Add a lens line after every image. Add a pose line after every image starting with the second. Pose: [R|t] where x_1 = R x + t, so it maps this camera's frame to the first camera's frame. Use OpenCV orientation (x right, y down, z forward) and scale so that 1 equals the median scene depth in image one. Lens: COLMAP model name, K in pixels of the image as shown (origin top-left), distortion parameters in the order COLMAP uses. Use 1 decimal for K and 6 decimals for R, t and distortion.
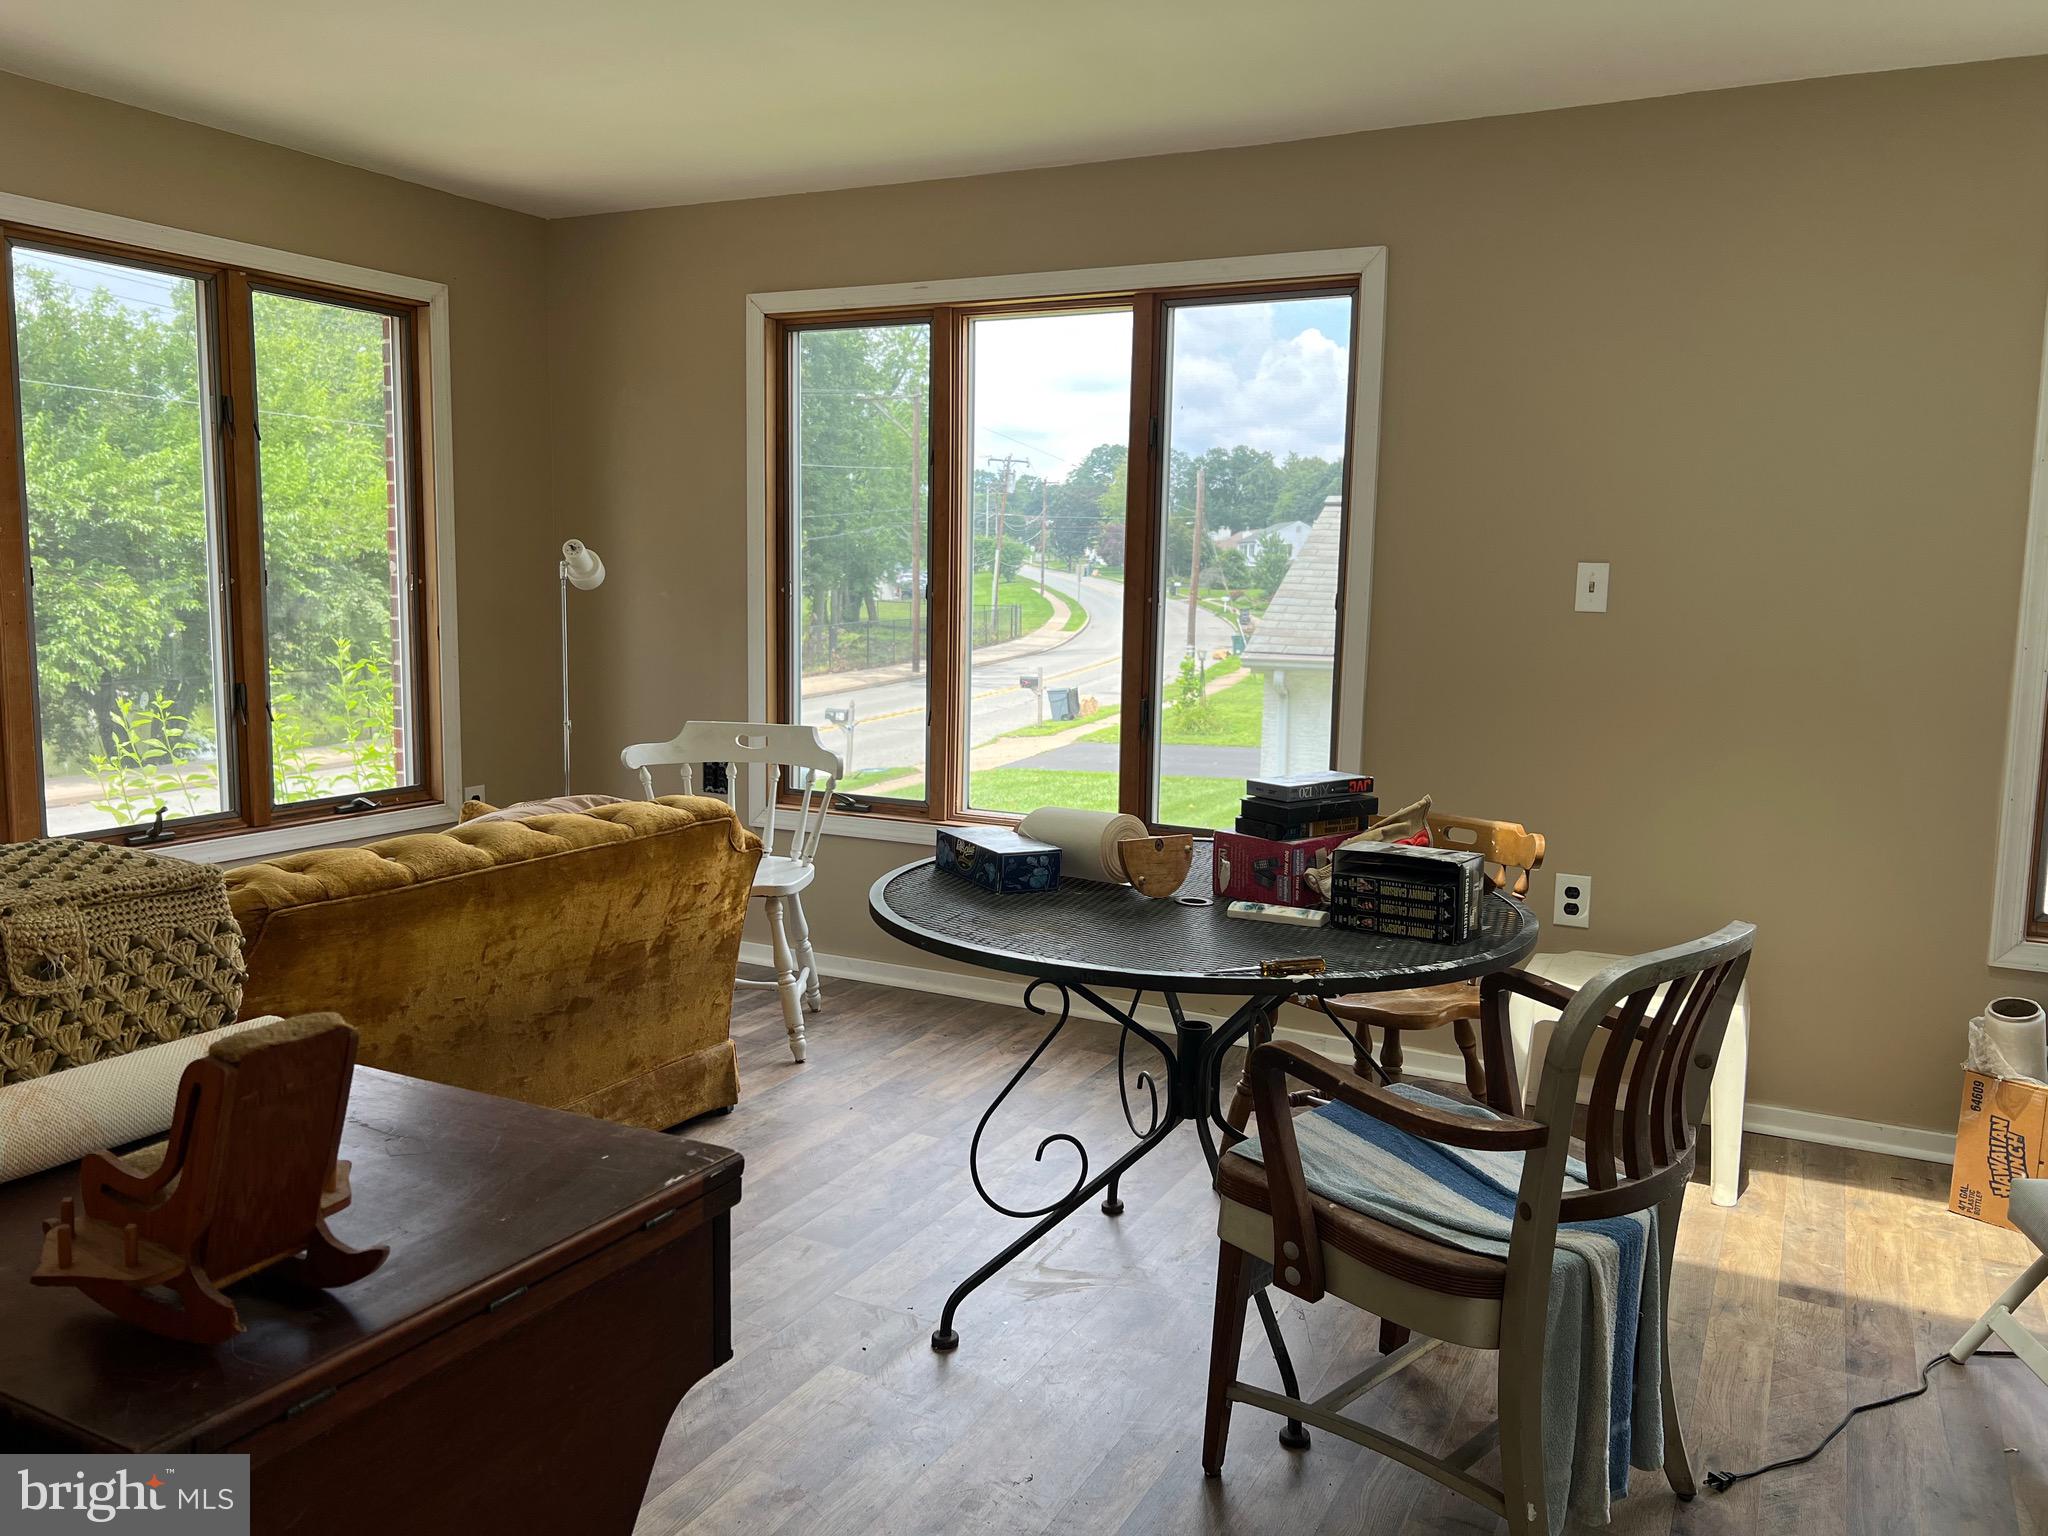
lens RADIAL K [[1578.1, 0, 1025.5], [0, 1578.1, 769.2], [0, 0, 1]] dist [0.054505, -0.058952]
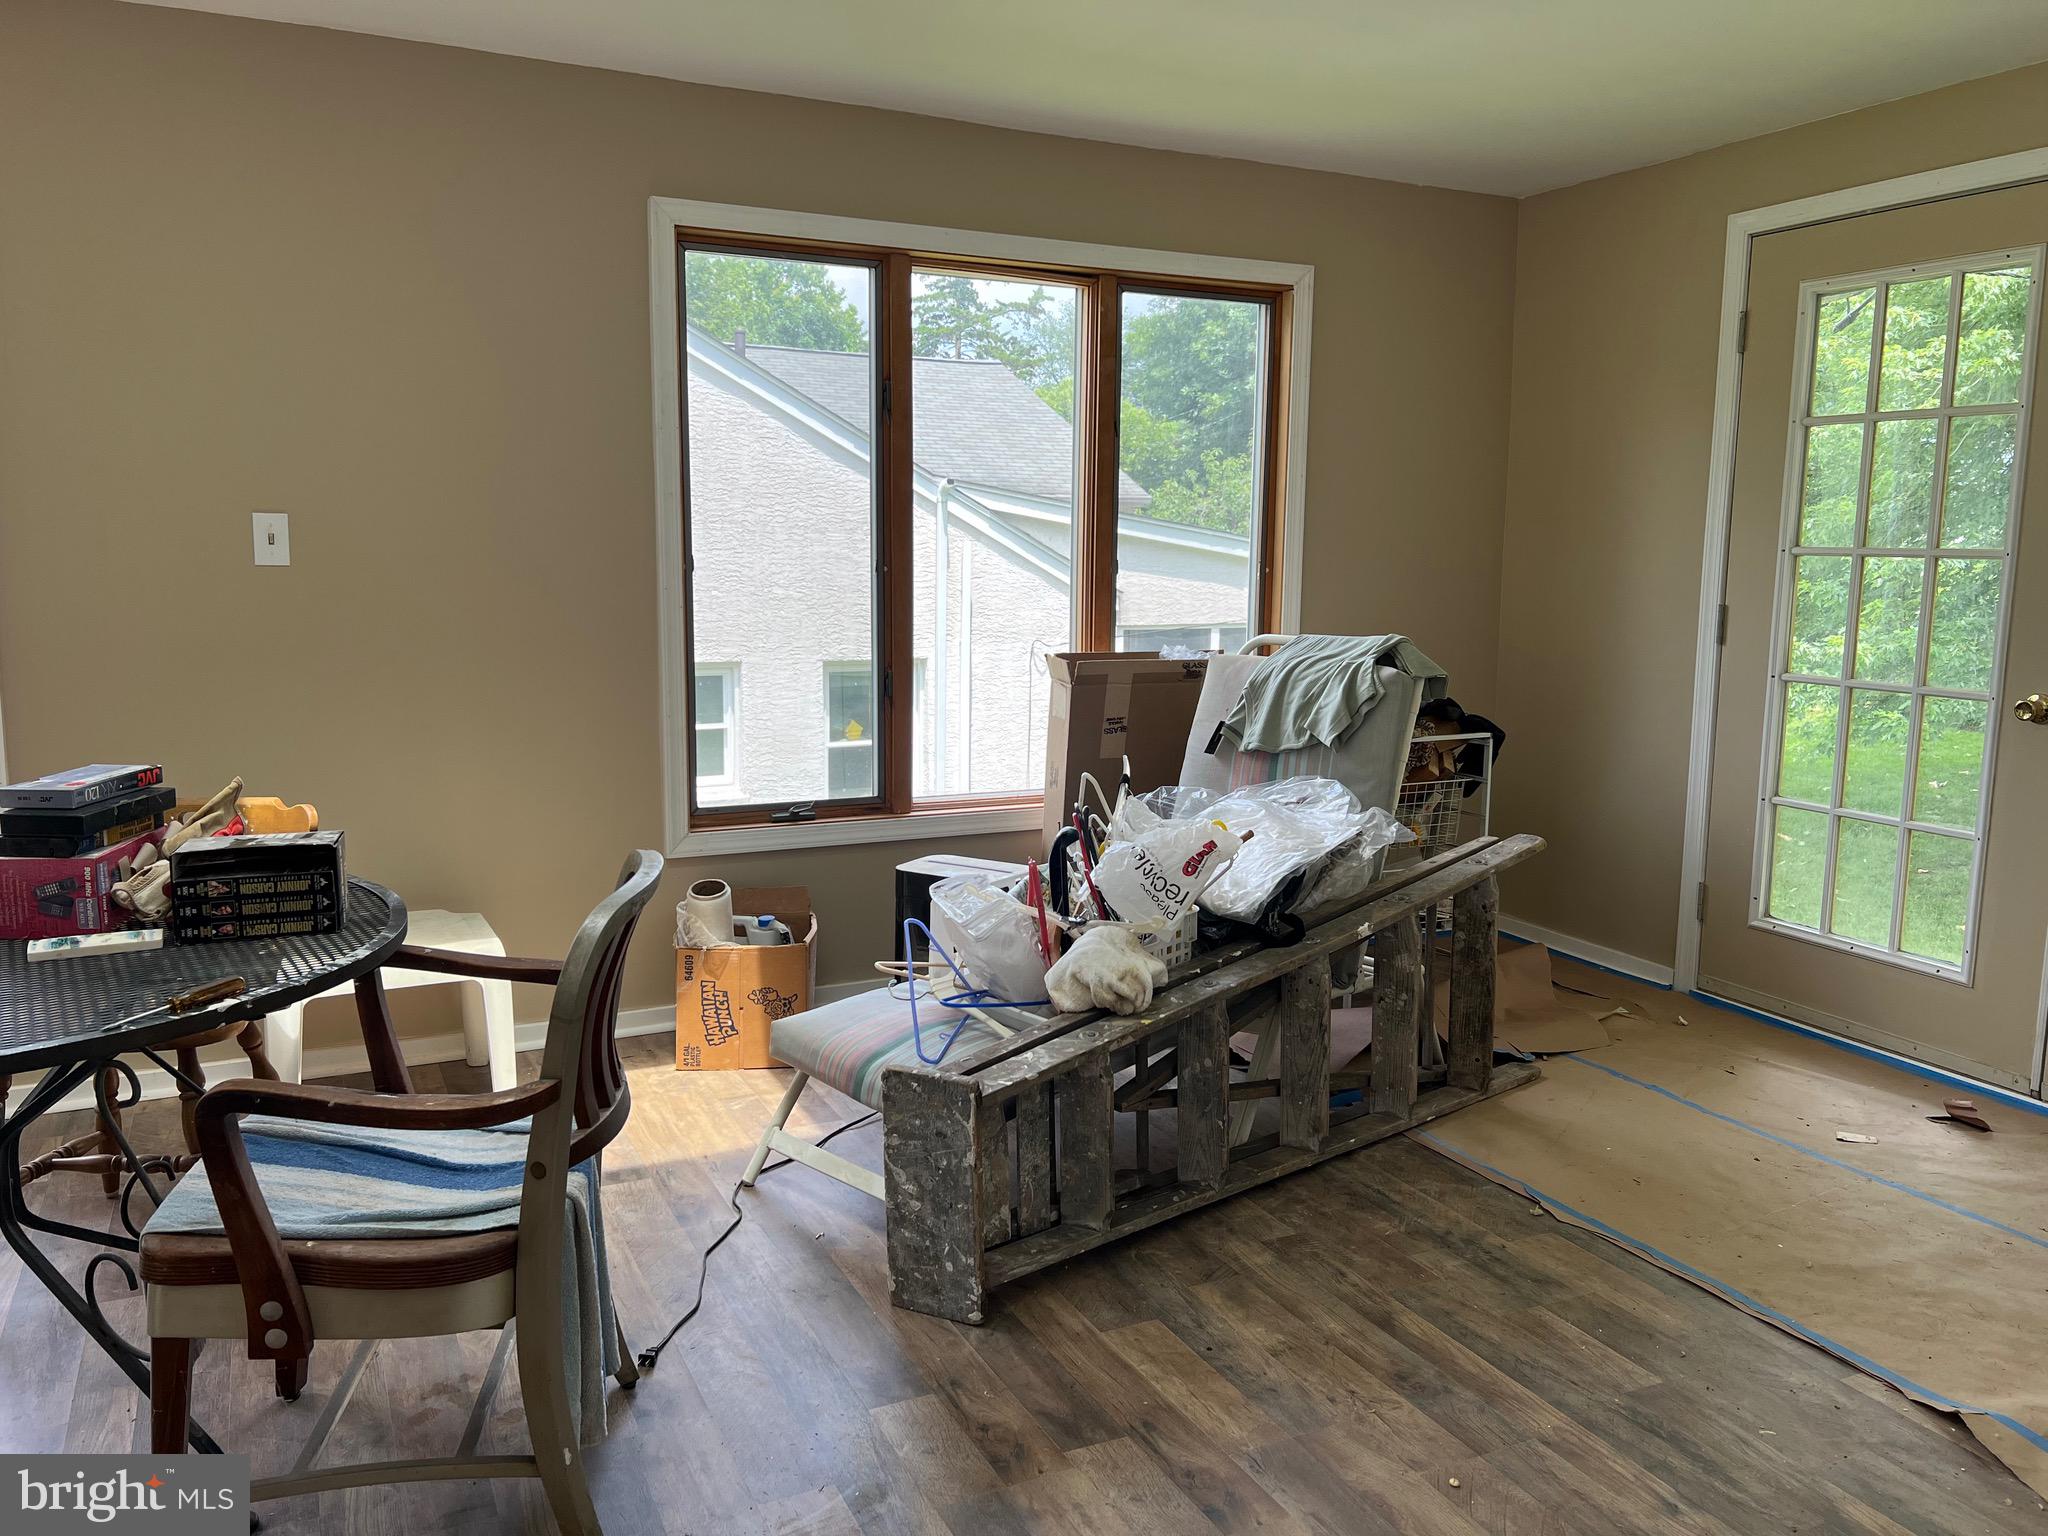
lens RADIAL K [[1578.1, 0, 1021.2], [0, 1578.1, 766.3], [0, 0, 1]] dist [0.054505, -0.058952]
pose [[0.602448, -0.130950, 0.787343, -0.198102], [0.103726, 0.990929, 0.085443, -0.022170], [-0.791389, 0.030193, 0.610566, 0.106169]]
